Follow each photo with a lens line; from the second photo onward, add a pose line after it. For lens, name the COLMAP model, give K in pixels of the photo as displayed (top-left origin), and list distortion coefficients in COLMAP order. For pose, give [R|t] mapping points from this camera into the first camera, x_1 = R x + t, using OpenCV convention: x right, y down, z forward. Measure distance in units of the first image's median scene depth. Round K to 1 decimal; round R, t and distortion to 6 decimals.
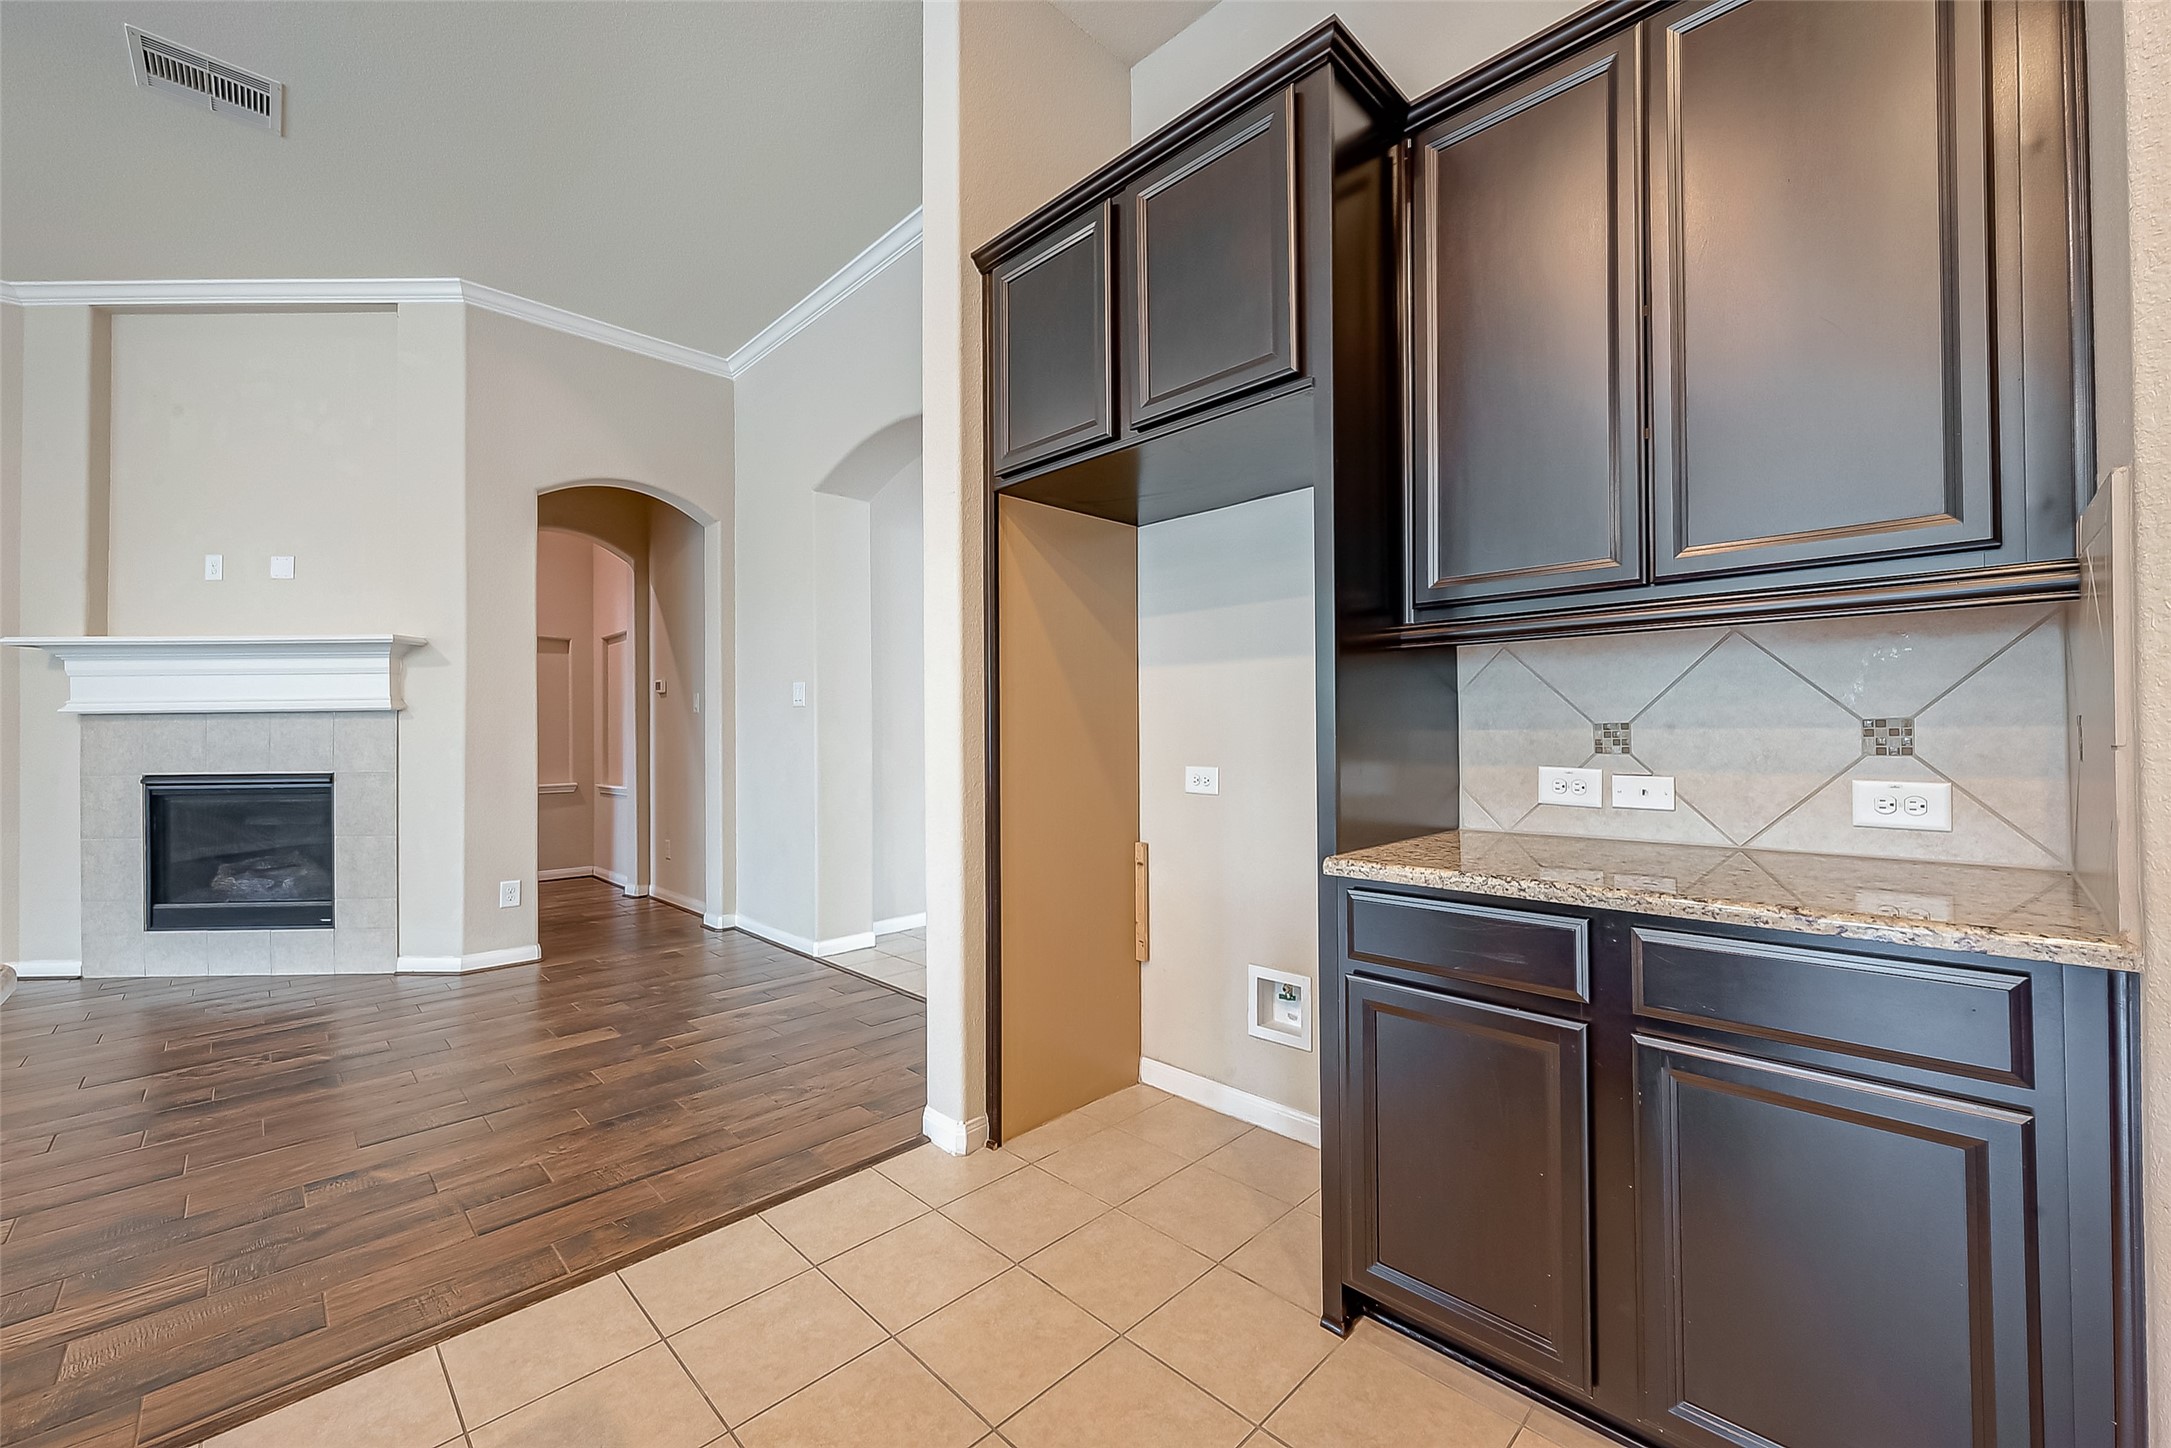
lens RADIAL K [[856.2, 0, 1090.2], [0, 856.2, 721.5], [0, 0, 1]] dist [0.000263, 0.000213]
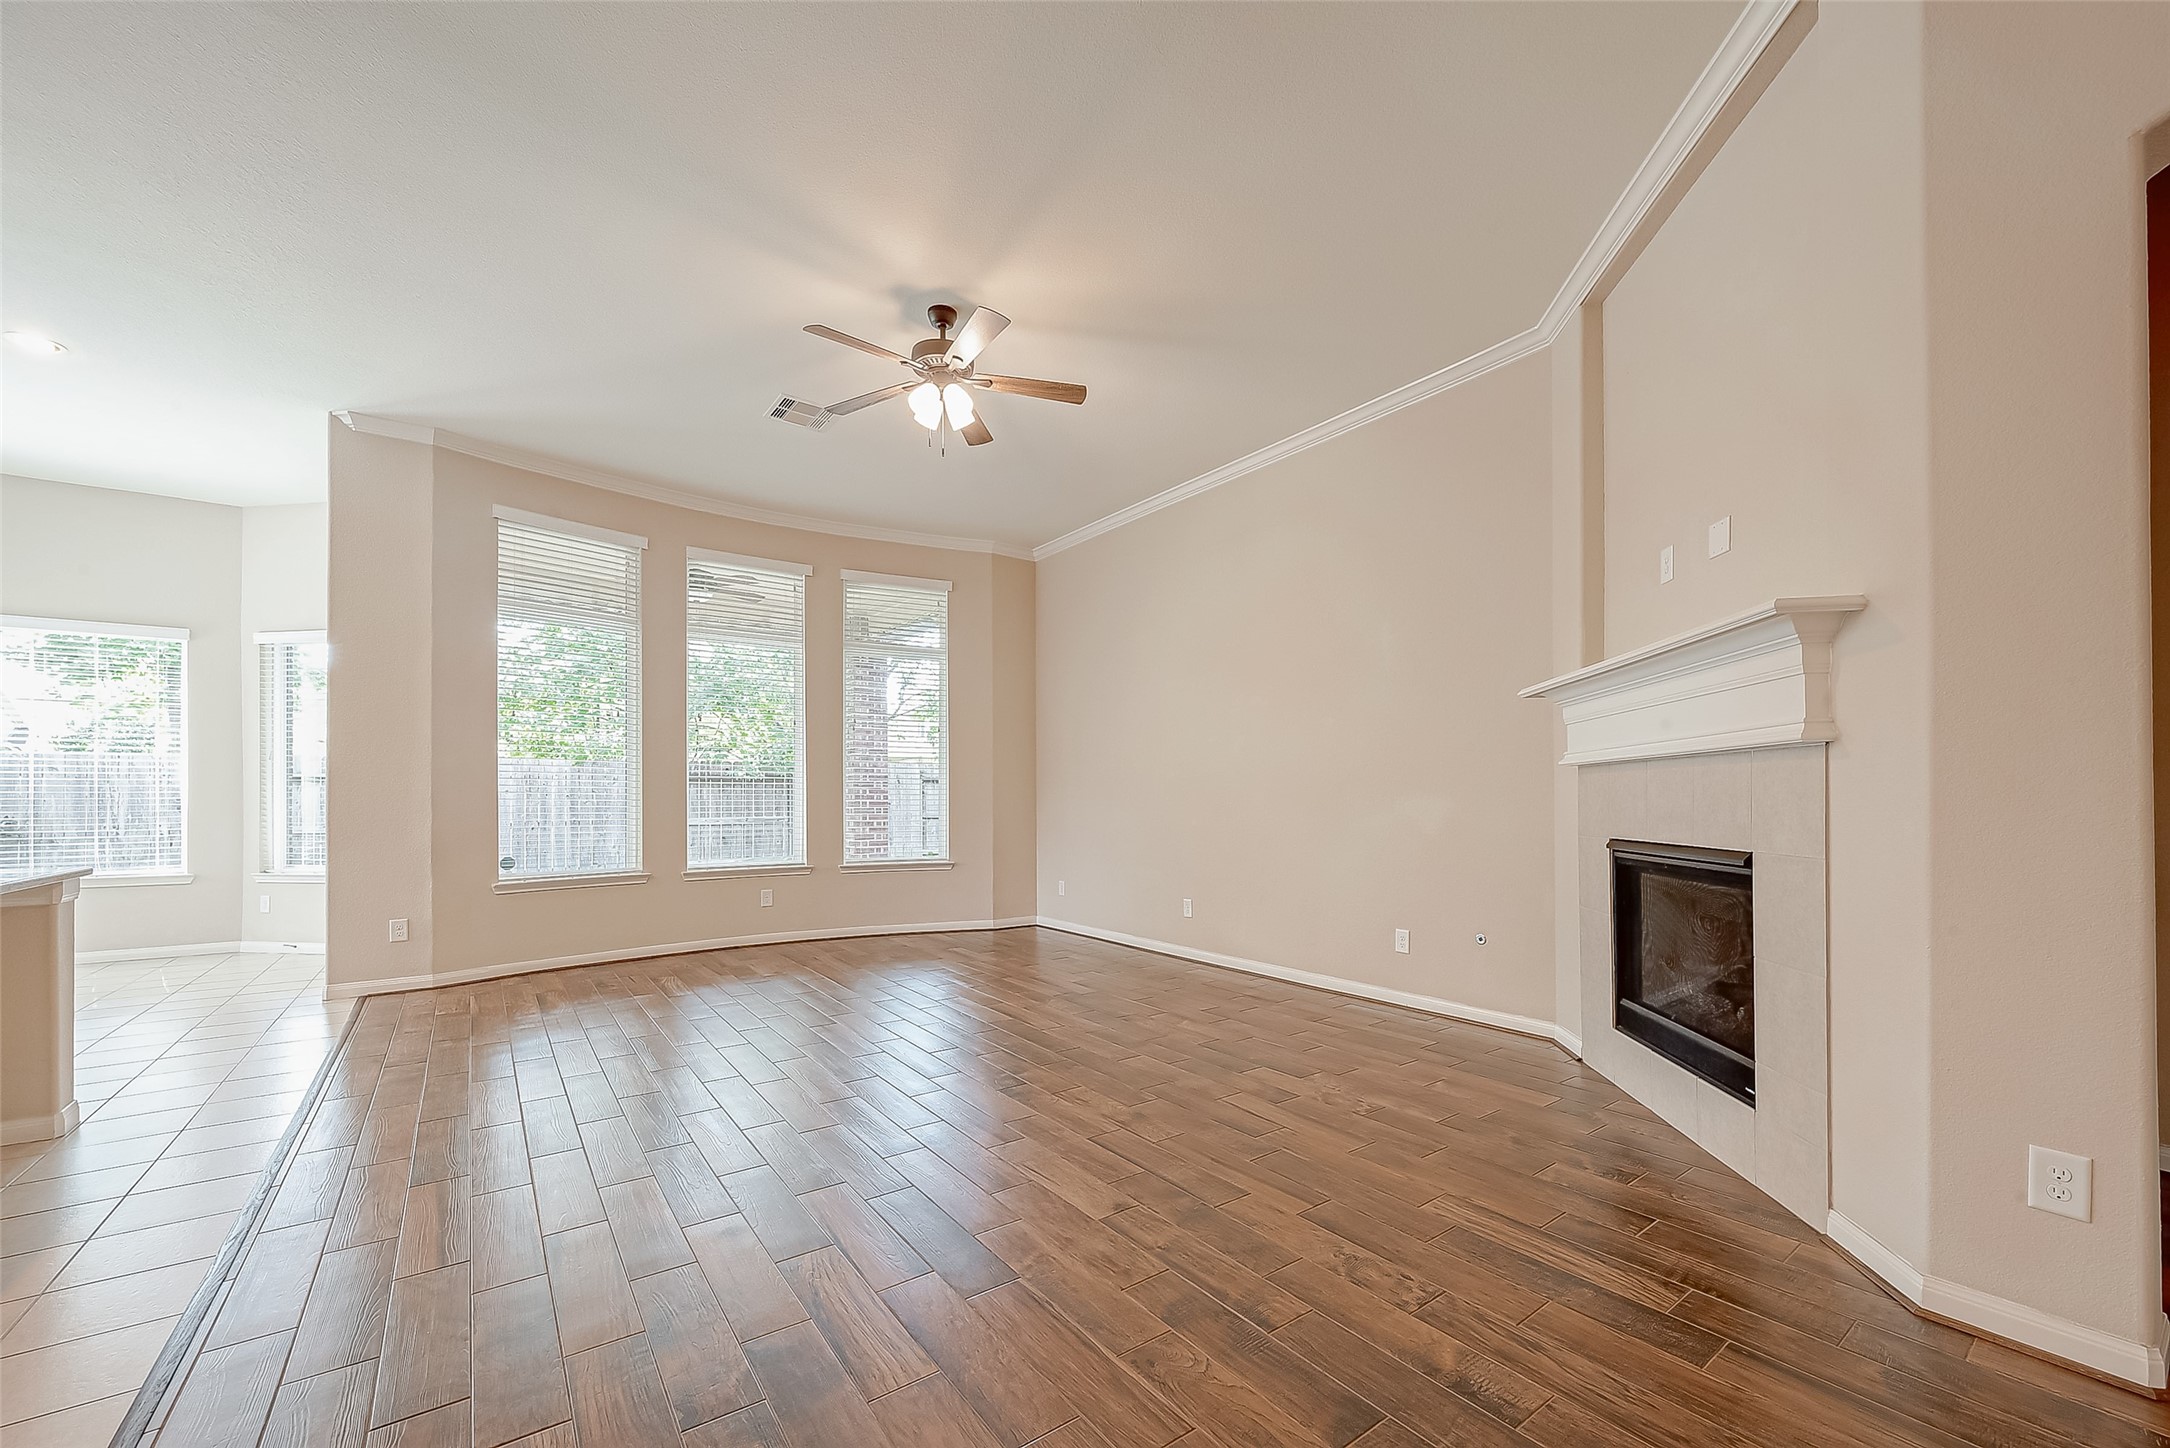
lens RADIAL K [[853.5, 0, 1102.1], [0, 853.5, 794.7], [0, 0, 1]] dist [-0.002136, -0.000178]
pose [[-0.138155, 0.004112, -0.990402, -0.335897], [0.015549, 0.999877, 0.001982, 0.017483], [0.990288, -0.015126, -0.138202, 0.932820]]
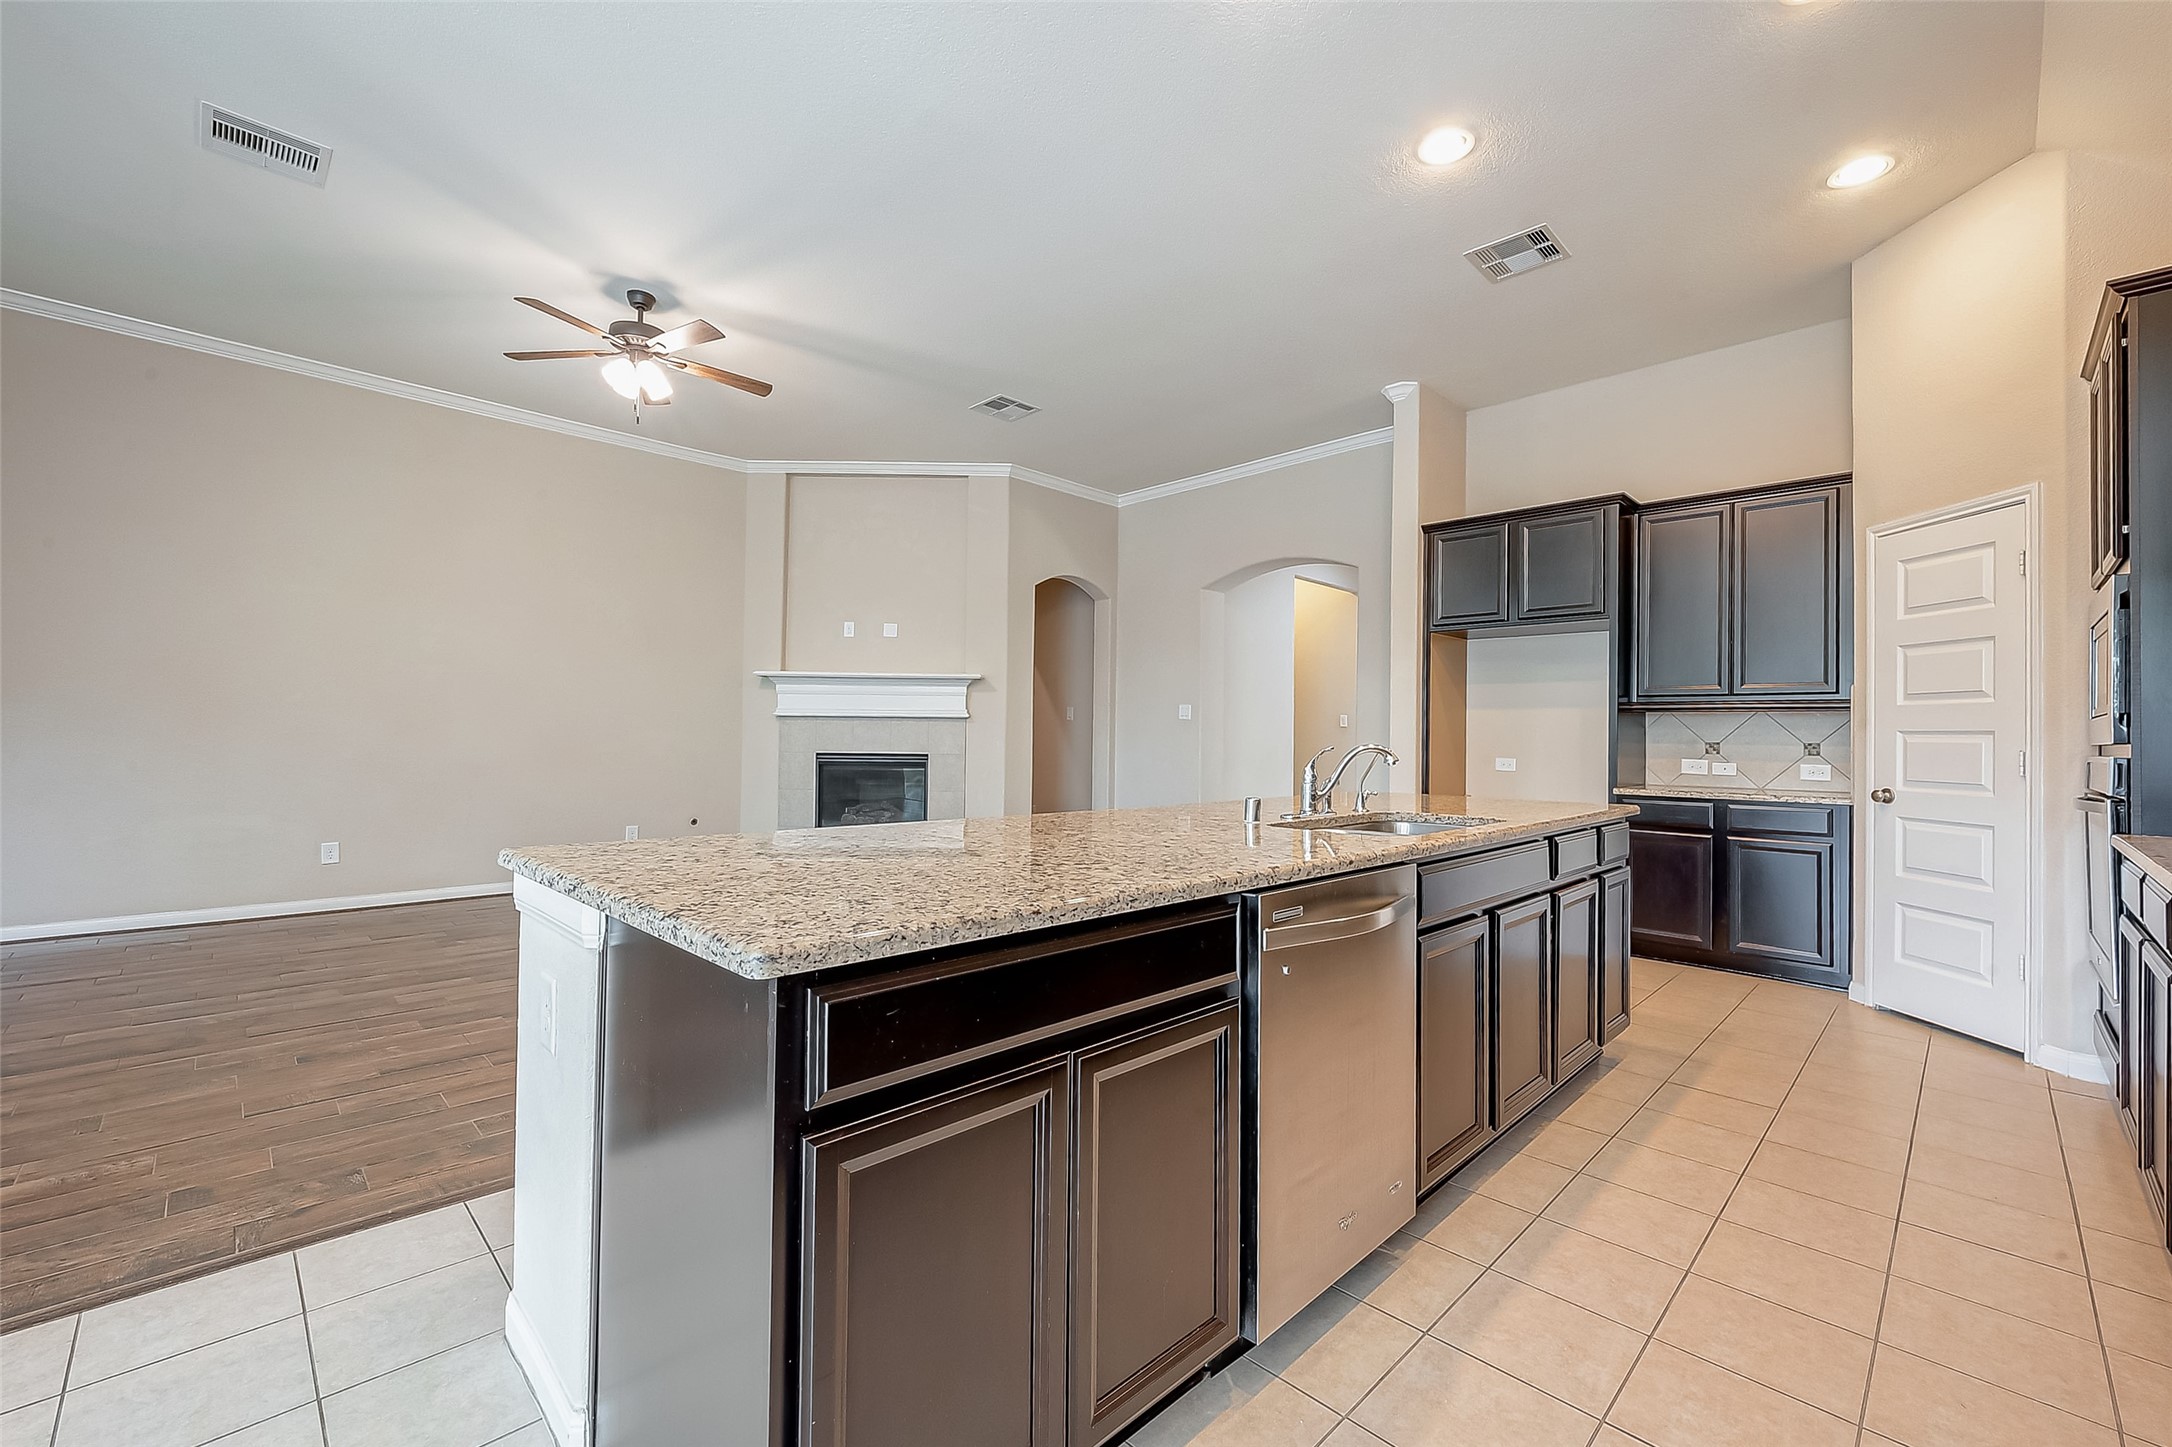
lens RADIAL K [[889.5, 0, 1090.5], [0, 889.5, 719.4], [0, 0, 1]] dist [0.000616, 0.000066]
pose [[0.999760, 0.021825, -0.002023, -0.832876], [-0.021837, 0.999743, -0.006018, -0.006691], [0.001891, 0.006061, 0.999980, -1.114171]]
